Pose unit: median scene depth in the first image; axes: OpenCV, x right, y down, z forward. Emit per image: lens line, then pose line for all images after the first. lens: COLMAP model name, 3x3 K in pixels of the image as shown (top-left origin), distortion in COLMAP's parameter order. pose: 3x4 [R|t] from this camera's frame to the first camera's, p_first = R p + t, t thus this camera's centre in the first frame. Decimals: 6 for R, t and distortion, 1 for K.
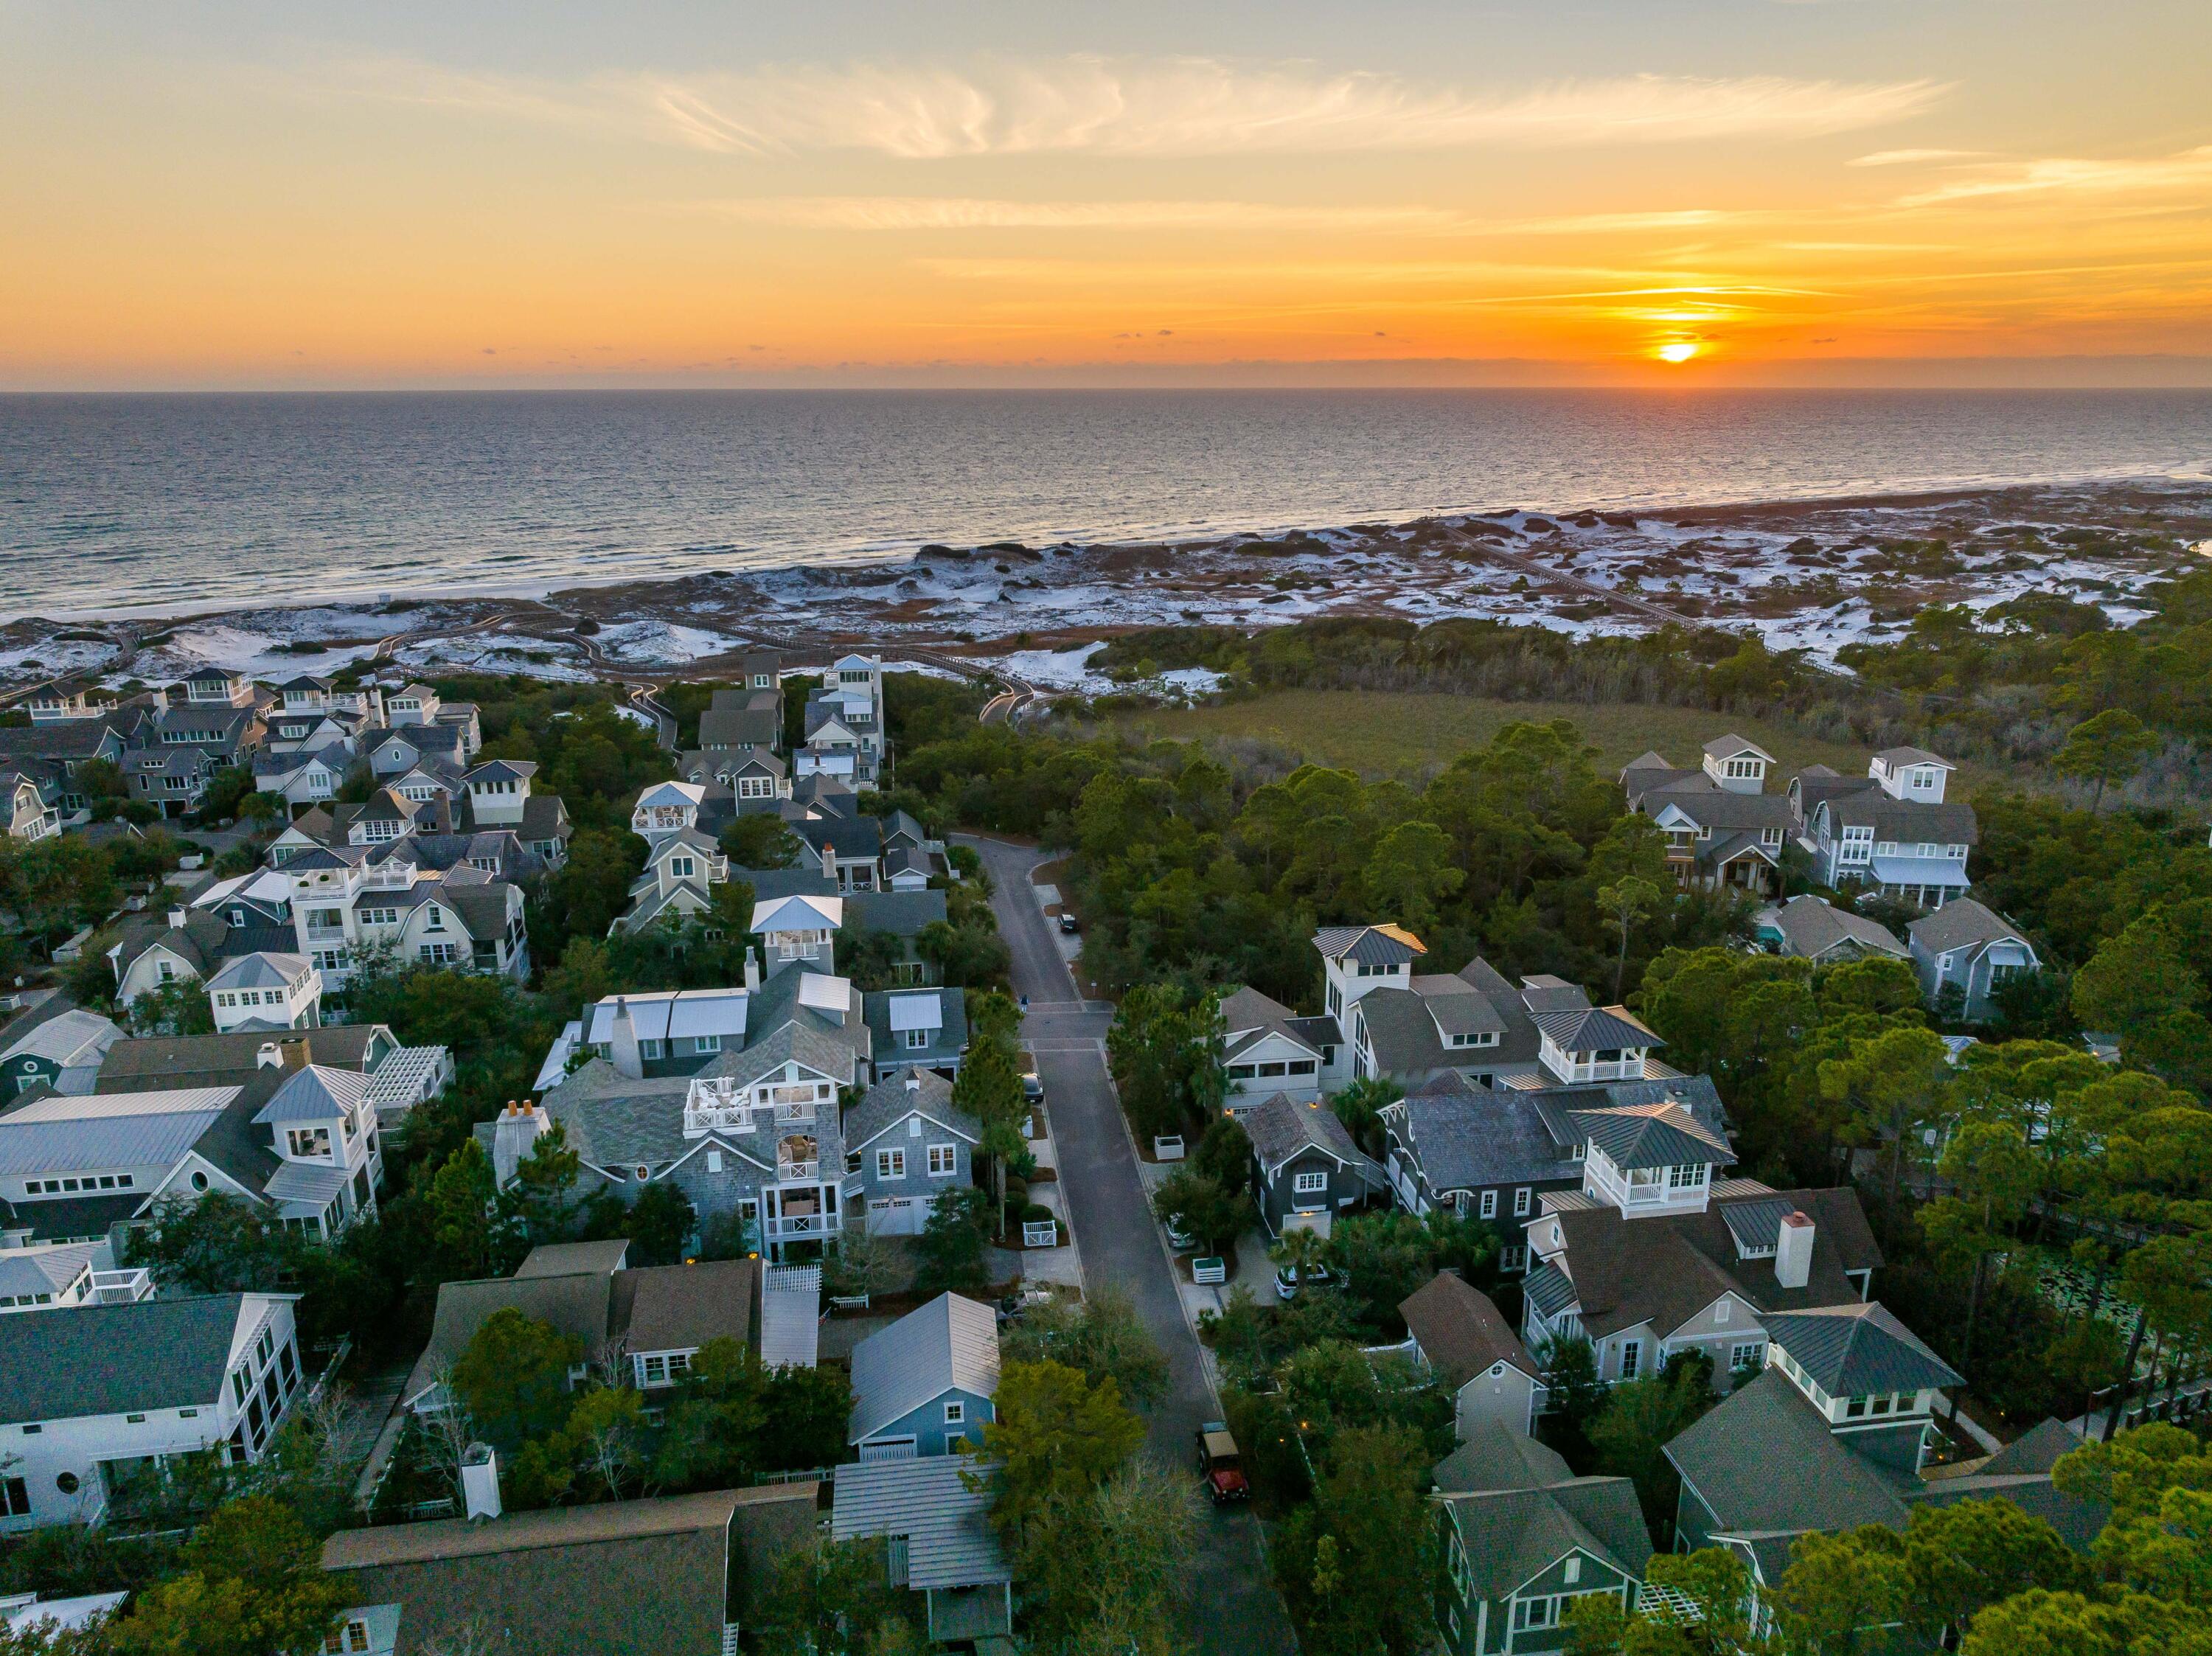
lens RADIAL K [[1545.9, 0, 1111.9], [0, 1545.9, 838.4], [0, 0, 1]] dist [0.012261, -0.026160]
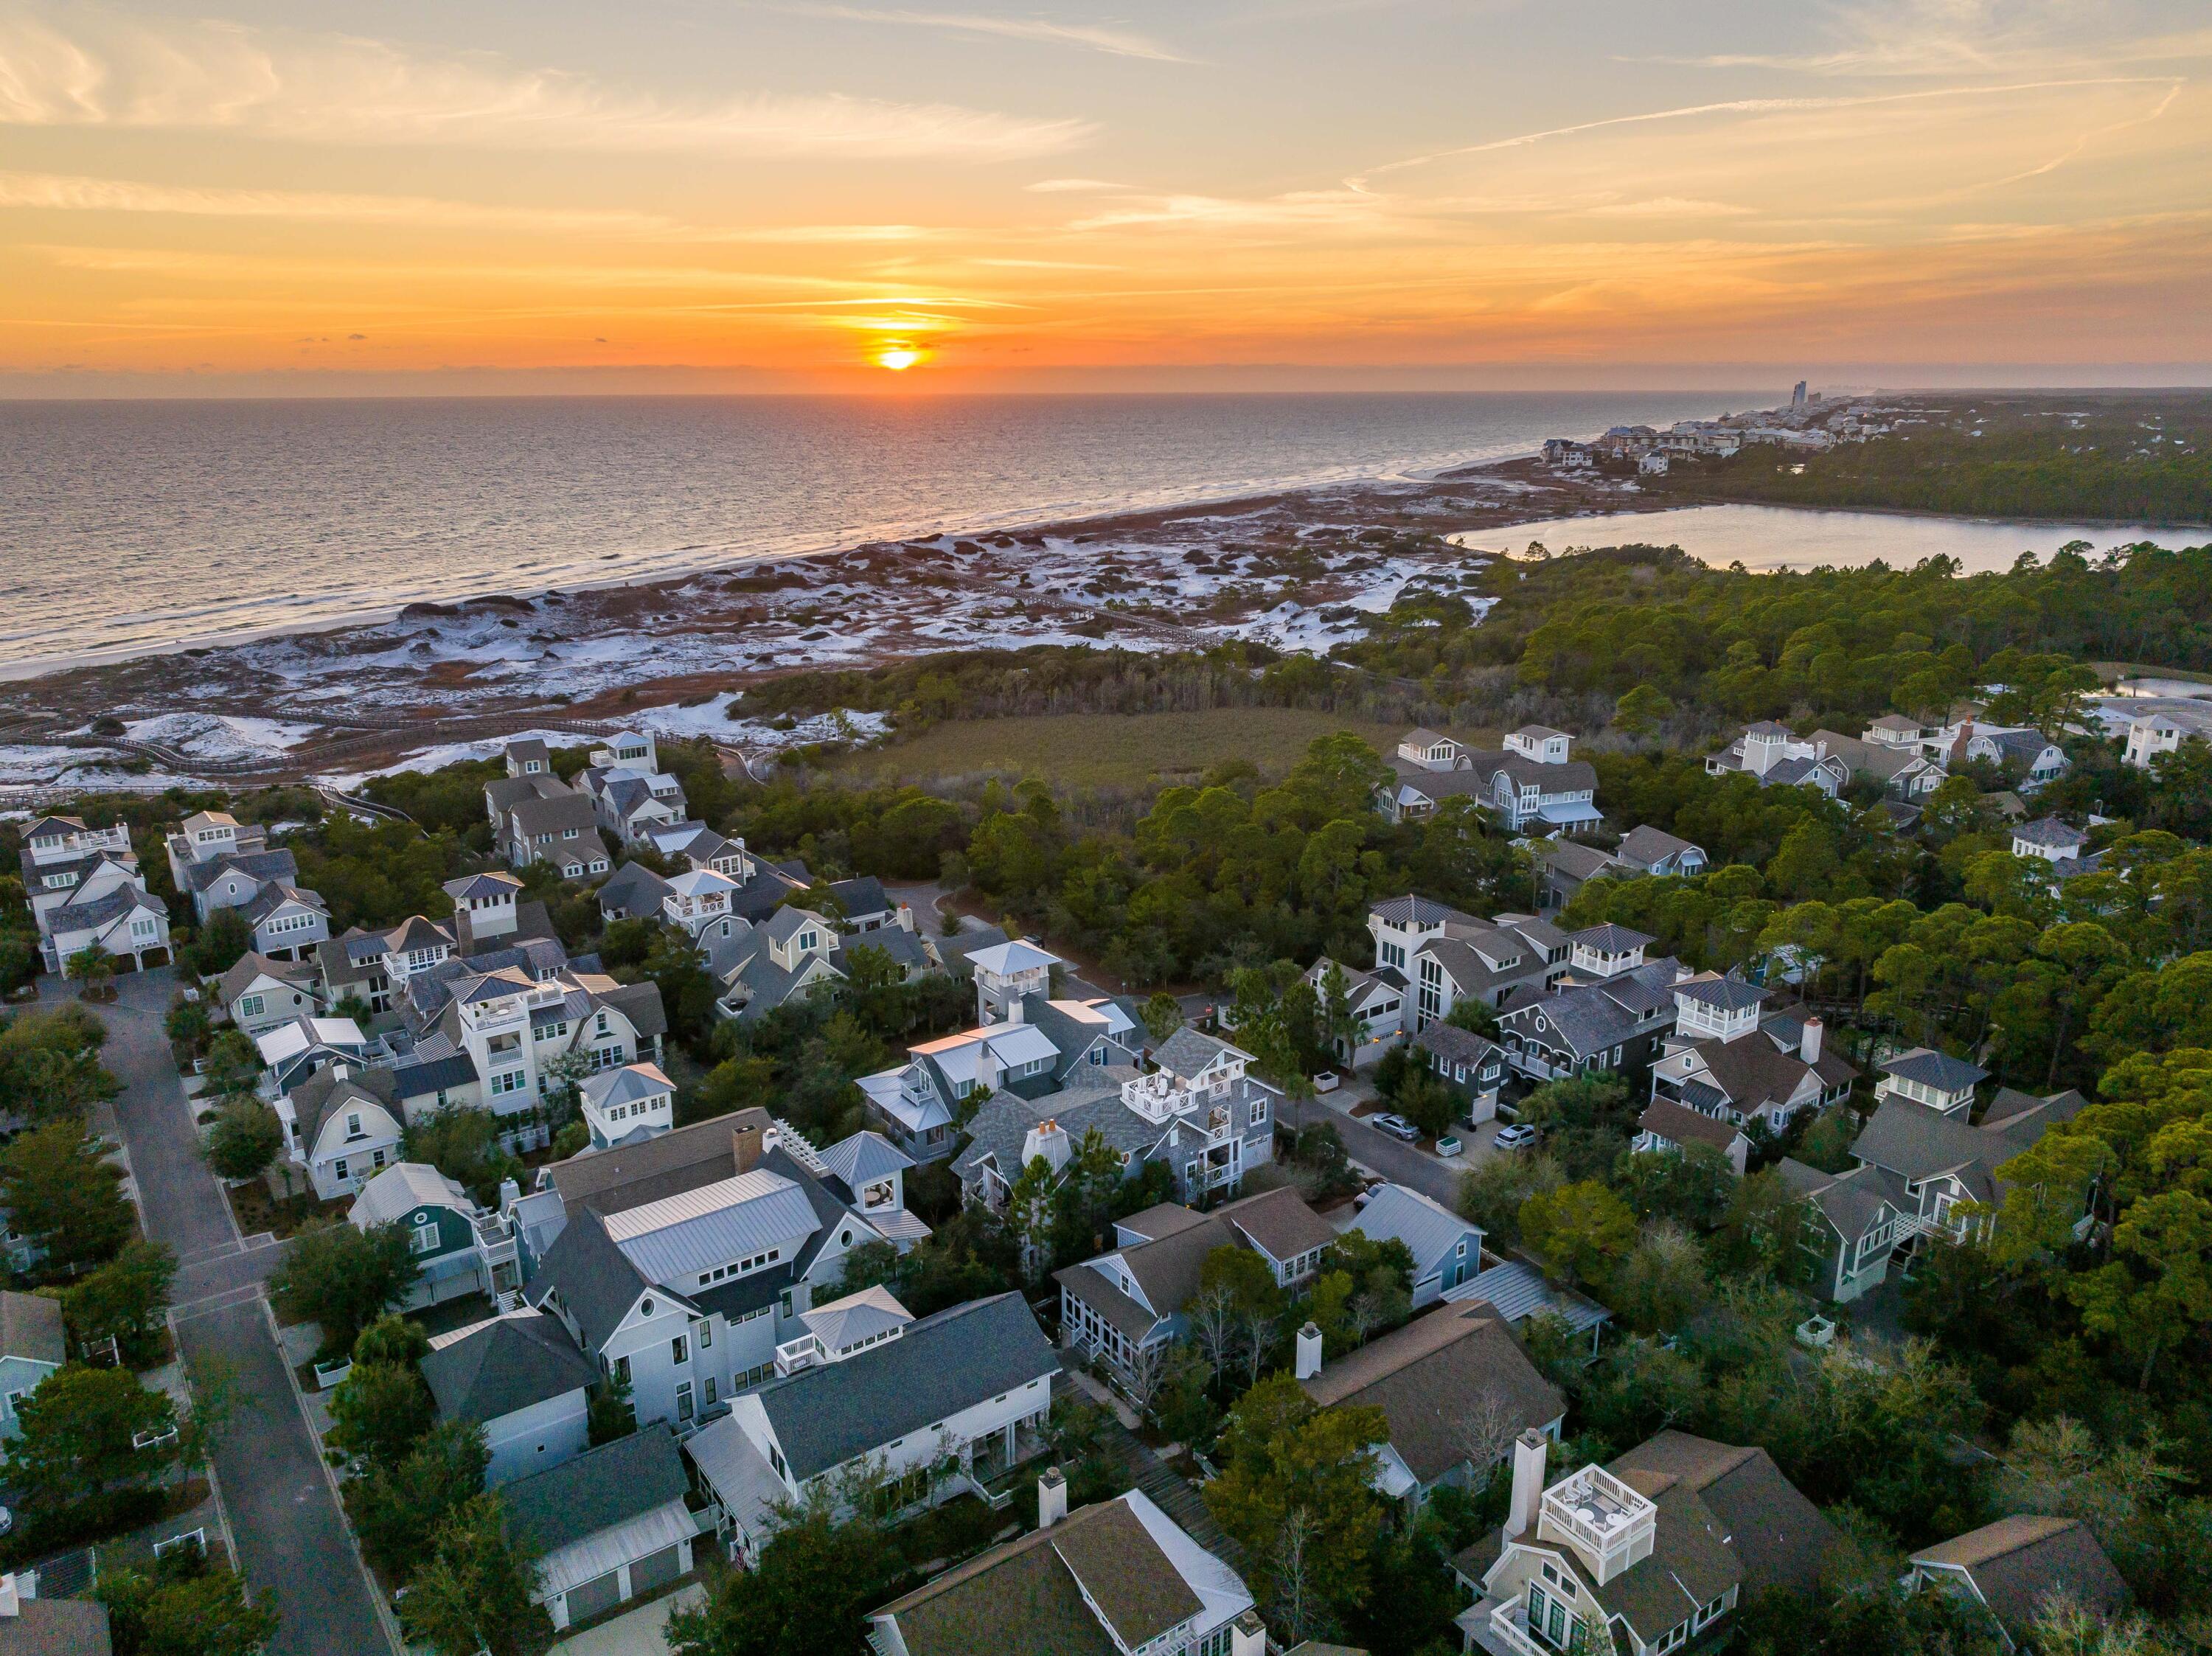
lens RADIAL K [[1552.5, 0, 1106.0], [0, 1552.5, 828.0], [0, 0, 1]] dist [0.008750, -0.024723]
pose [[0.891108, -0.126227, 0.435882, -0.475568], [0.130339, 0.991256, 0.020595, -0.048601], [-0.434670, 0.038460, 0.899768, -0.095900]]
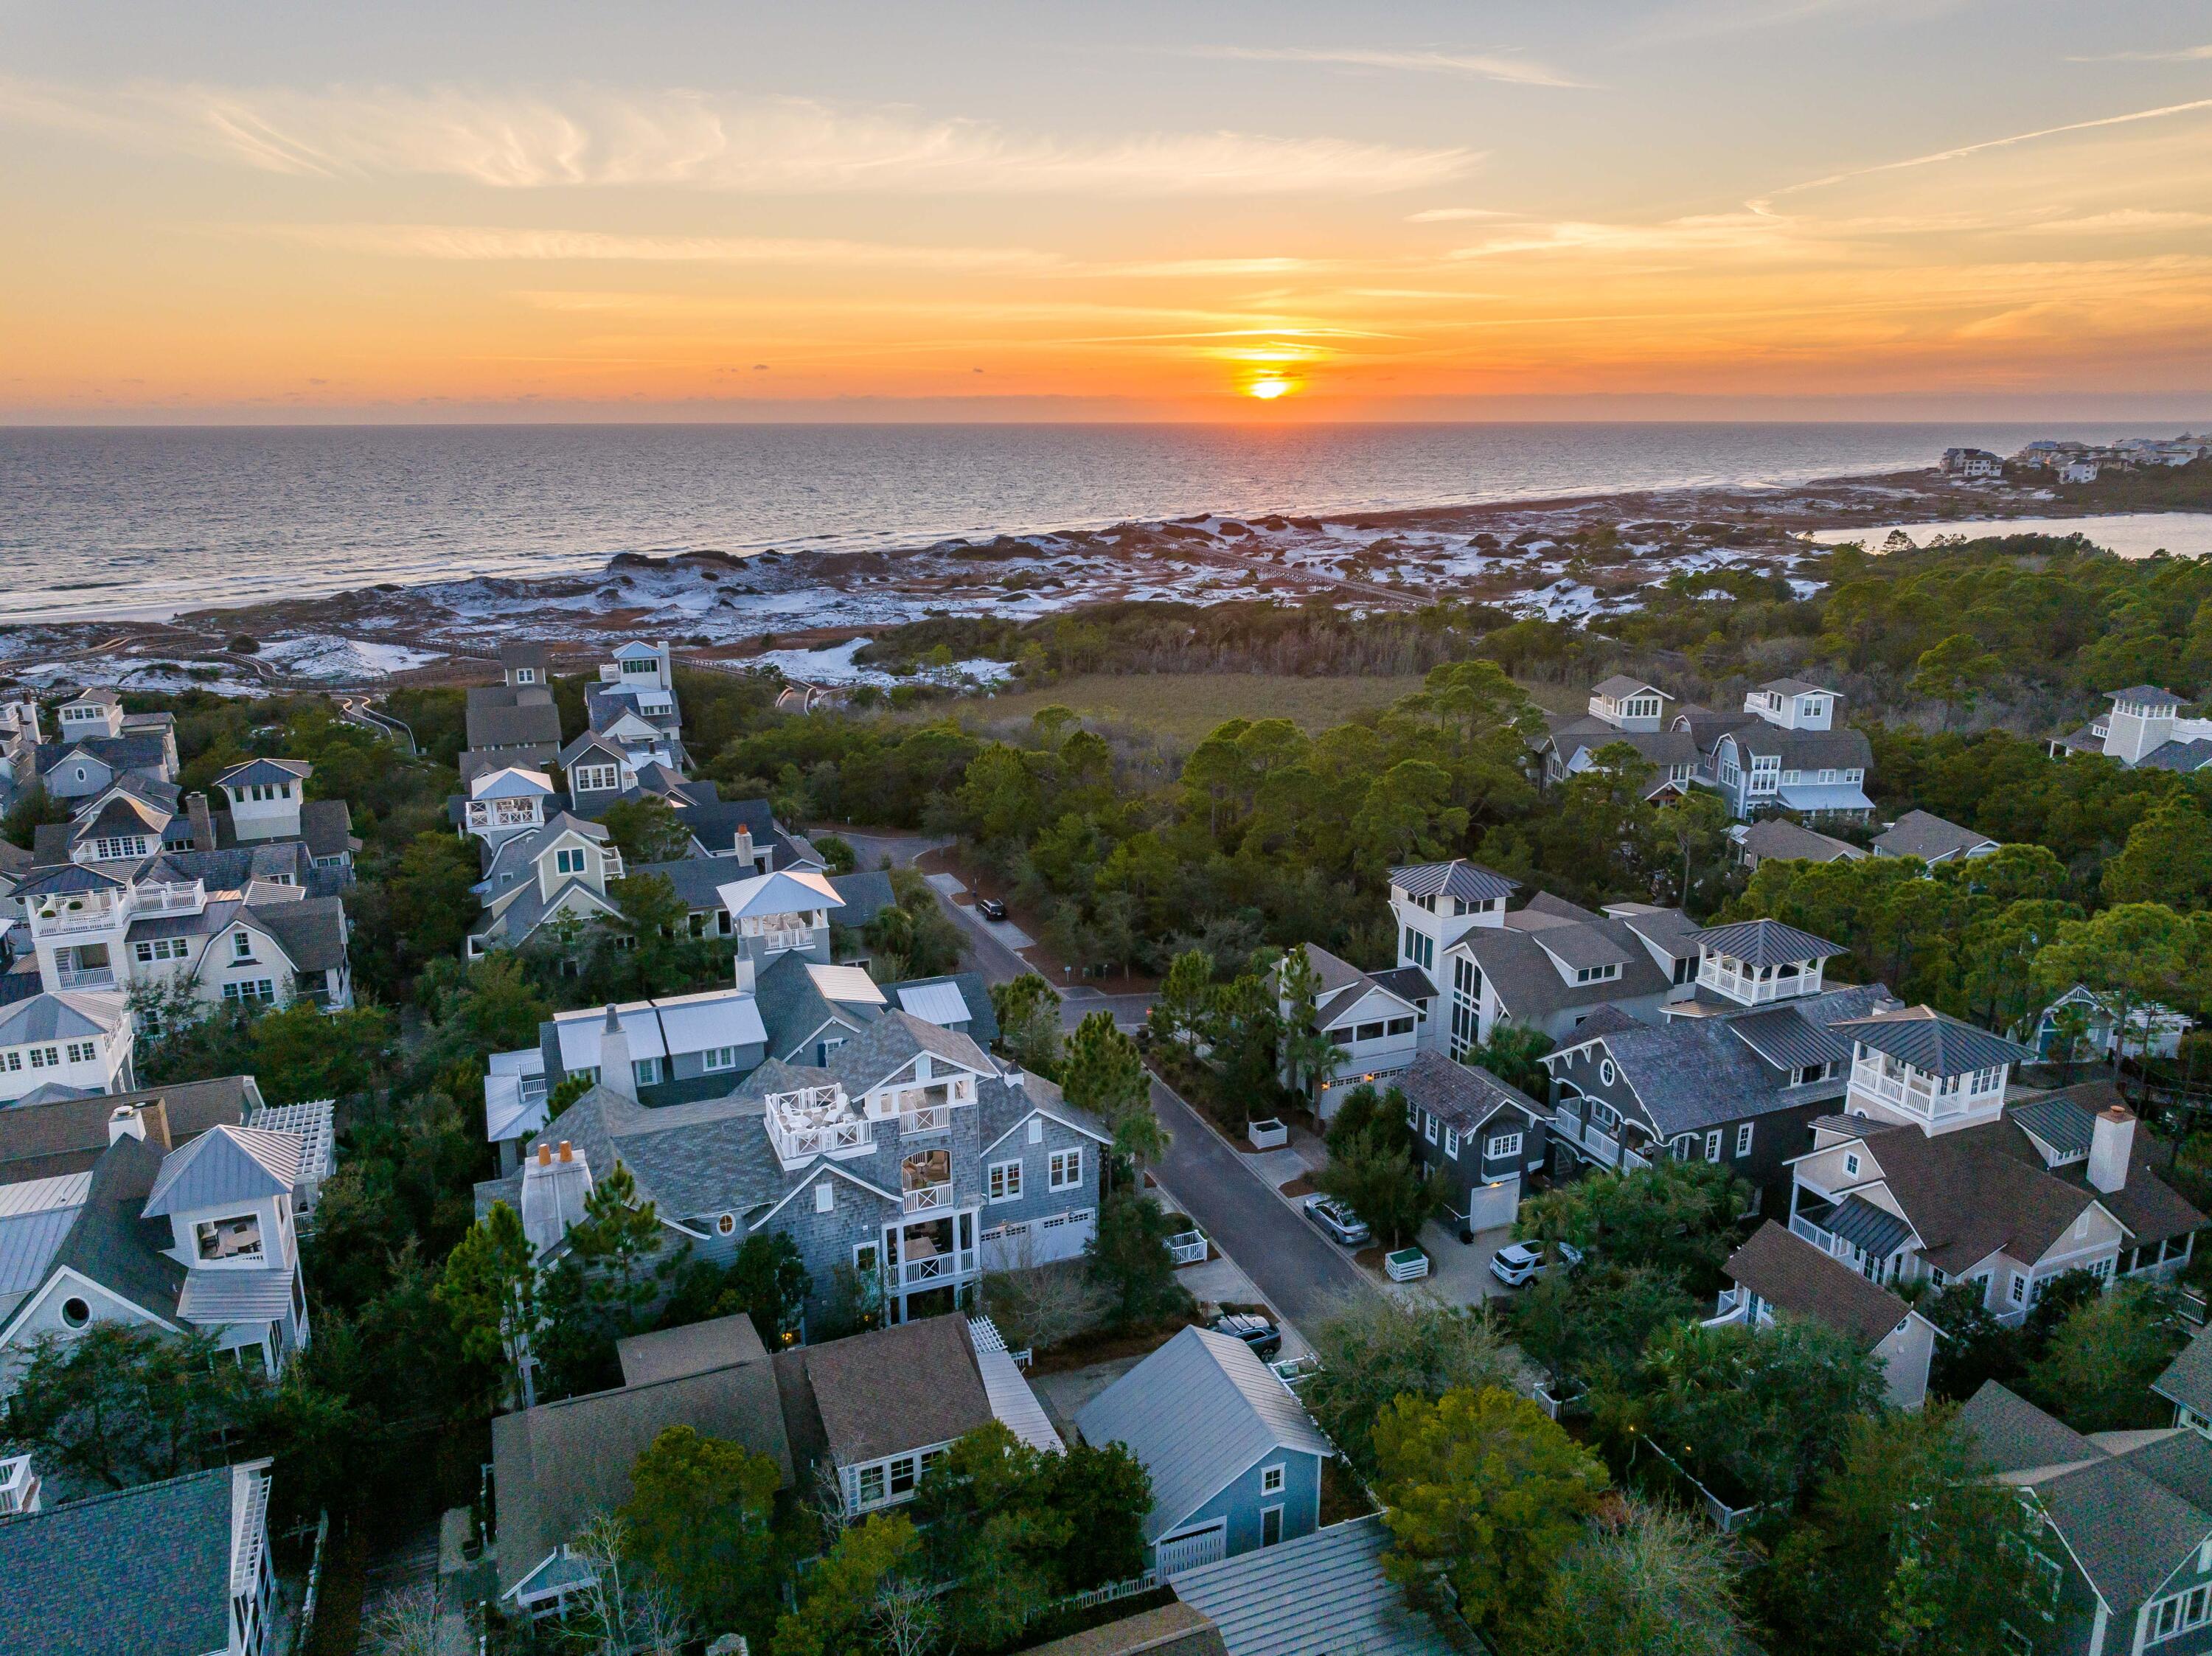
lens RADIAL K [[1544.1, 0, 1110.6], [0, 1544.1, 821.1], [0, 0, 1]] dist [0.005208, -0.017033]
pose [[0.971280, -0.059163, 0.230465, -0.158769], [0.066698, 0.997459, -0.025035, 0.030539], [-0.228398, 0.039687, 0.972759, 0.129746]]
